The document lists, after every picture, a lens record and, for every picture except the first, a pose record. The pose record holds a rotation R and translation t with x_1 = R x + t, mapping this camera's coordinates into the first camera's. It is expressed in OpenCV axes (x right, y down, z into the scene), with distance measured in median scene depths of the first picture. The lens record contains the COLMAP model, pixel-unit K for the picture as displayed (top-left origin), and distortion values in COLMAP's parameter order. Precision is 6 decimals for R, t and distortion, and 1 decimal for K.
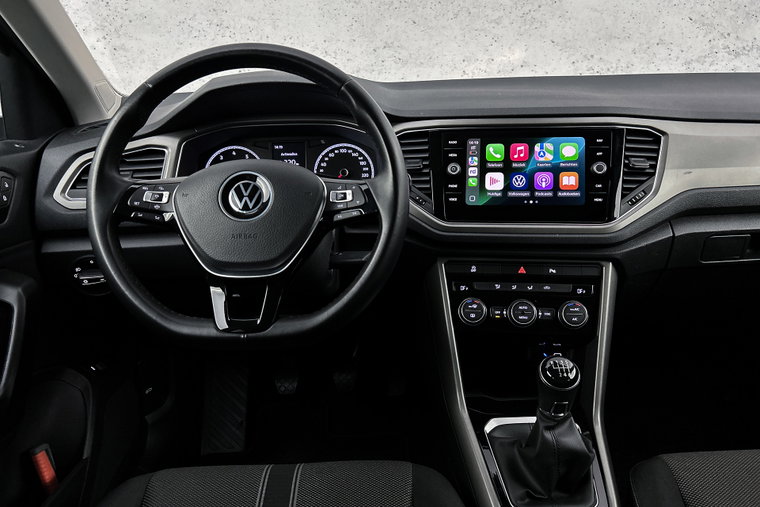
lens RADIAL K [[585.5, 0, 375.1], [0, 585.5, 266.1], [0, 0, 1]] dist [0.058960, -0.079199]
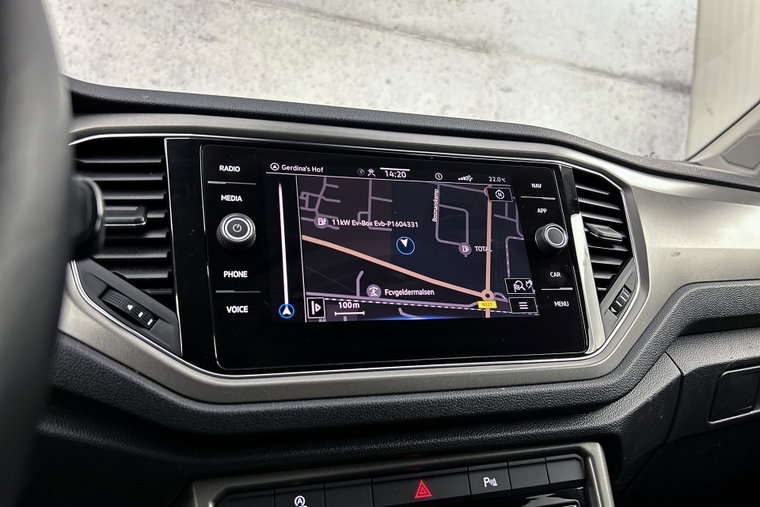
lens RADIAL K [[585.5, 0, 381.8], [0, 585.5, 253.4], [0, 0, 1]] dist [0.058960, -0.079199]
pose [[0.891284, 0.031515, 0.452349, 0.046786], [0.098139, 0.960530, -0.260288, -0.043358], [-0.442698, 0.276384, 0.853012, 0.637087]]
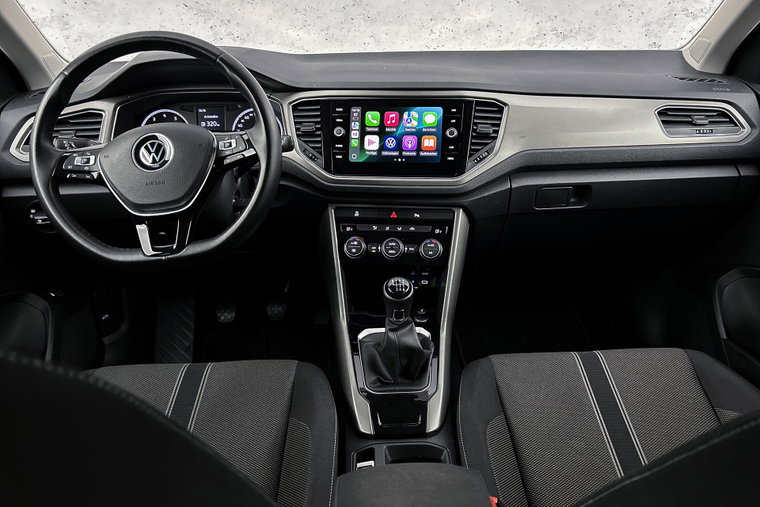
lens RADIAL K [[585.5, 0, 384.6], [0, 585.5, 272.5], [0, 0, 1]] dist [0.058960, -0.079199]
pose [[0.999622, 0.003572, 0.027250, 0.195478], [-0.005797, 0.996613, 0.082024, 0.027685], [-0.026865, -0.082151, 0.996258, -0.257030]]
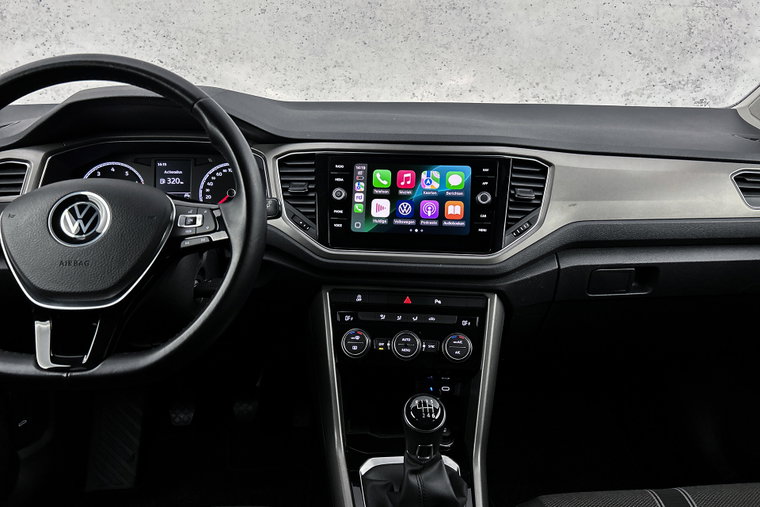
lens RADIAL K [[585.5, 0, 383.7], [0, 585.5, 258.2], [0, 0, 1]] dist [0.058960, -0.079199]
pose [[0.996935, 0.020520, 0.075501, 0.135905], [-0.017376, 0.998964, -0.042066, -0.020960], [-0.076286, 0.040625, 0.996258, 0.042255]]
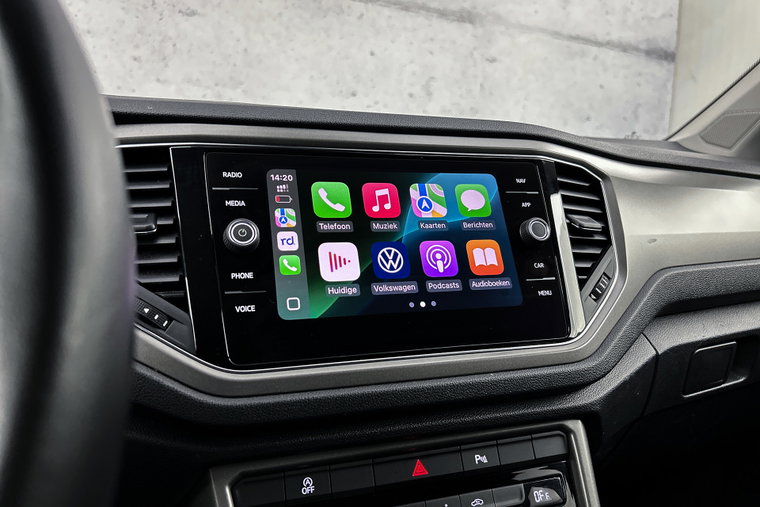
lens RADIAL K [[585.5, 0, 379.2], [0, 585.5, 250.1], [0, 0, 1]] dist [0.058960, -0.079199]
pose [[0.883604, -0.006123, 0.468194, 0.028601], [0.121978, 0.968400, -0.217539, -0.055266], [-0.452067, 0.249327, 0.856429, 0.610965]]
